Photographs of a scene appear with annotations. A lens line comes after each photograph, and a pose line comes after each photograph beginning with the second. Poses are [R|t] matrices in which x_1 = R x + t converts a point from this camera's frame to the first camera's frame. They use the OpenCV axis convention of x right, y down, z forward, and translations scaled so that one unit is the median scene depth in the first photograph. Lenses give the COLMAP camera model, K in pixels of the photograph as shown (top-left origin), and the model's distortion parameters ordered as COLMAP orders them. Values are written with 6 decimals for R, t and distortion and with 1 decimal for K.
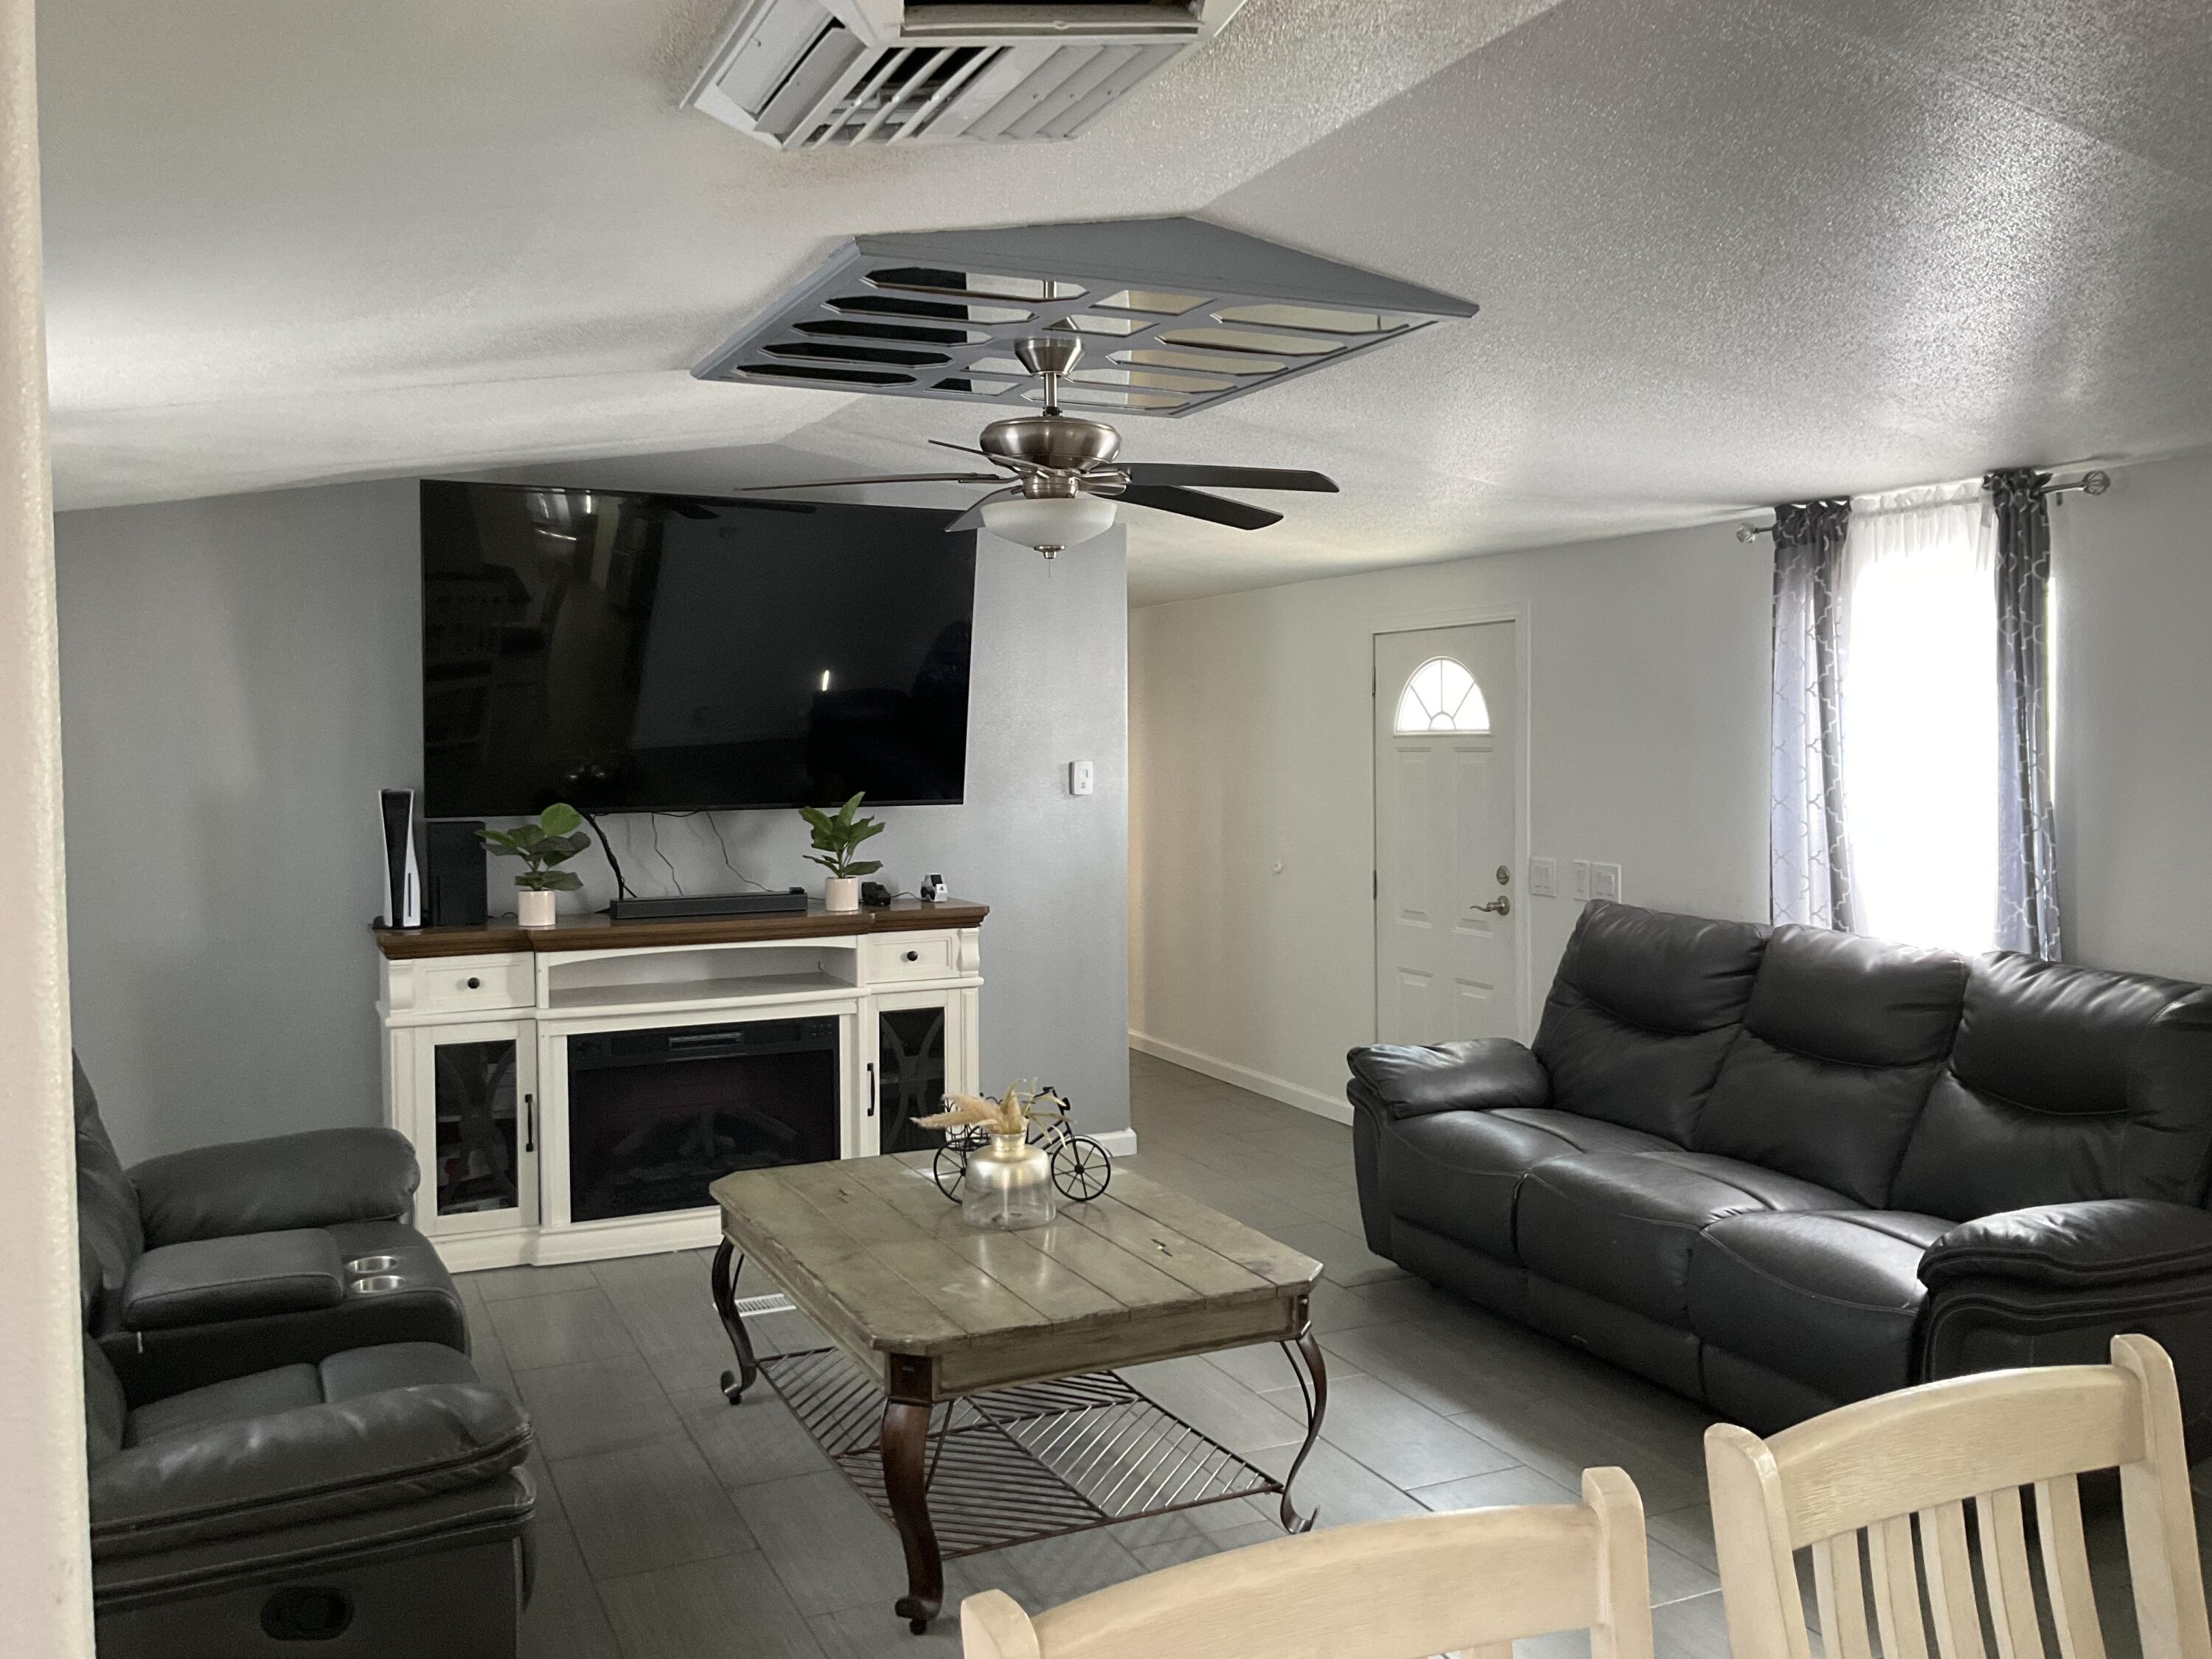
lens RADIAL K [[1824.0, 0, 1106.0], [0, 1824.0, 829.5], [0, 0, 1]] dist [0.037674, -0.005849]
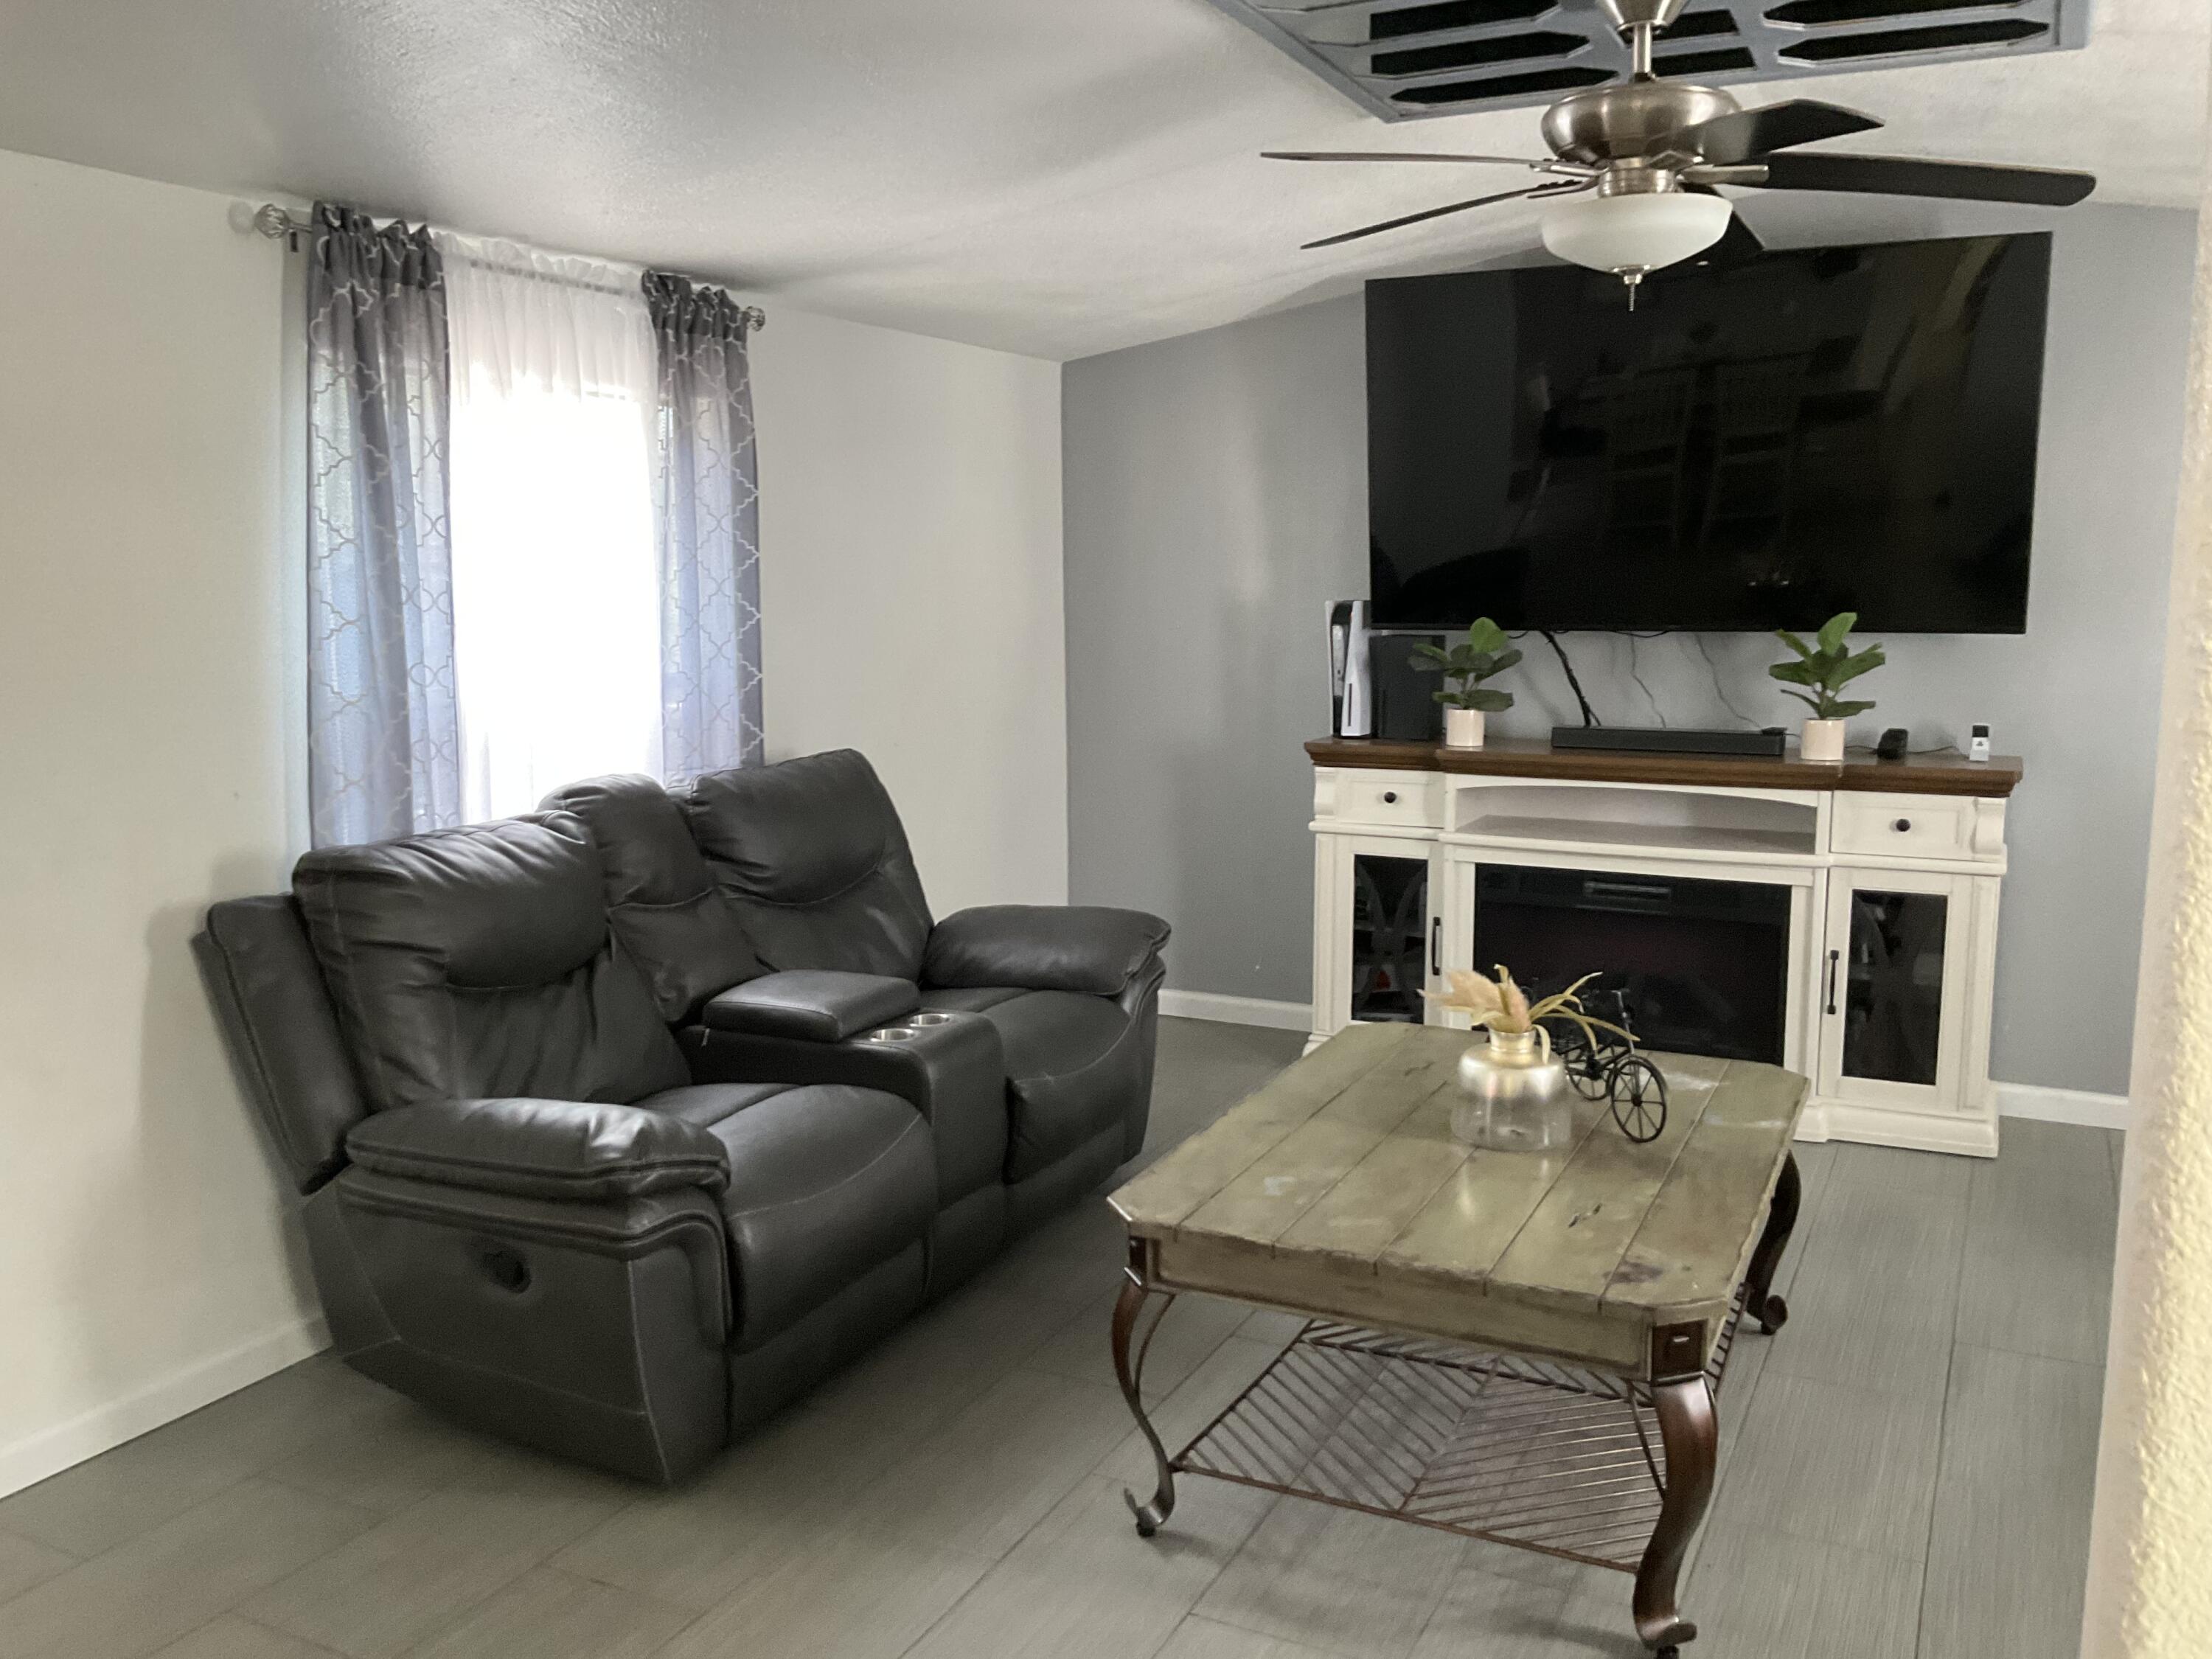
lens RADIAL K [[1824.0, 0, 1106.0], [0, 1824.0, 829.5], [0, 0, 1]] dist [0.037674, -0.005849]
pose [[0.618284, 0.115081, -0.777484, 0.322803], [-0.043822, 0.992731, 0.112093, -0.002939], [0.784732, -0.035234, 0.618832, 0.261171]]
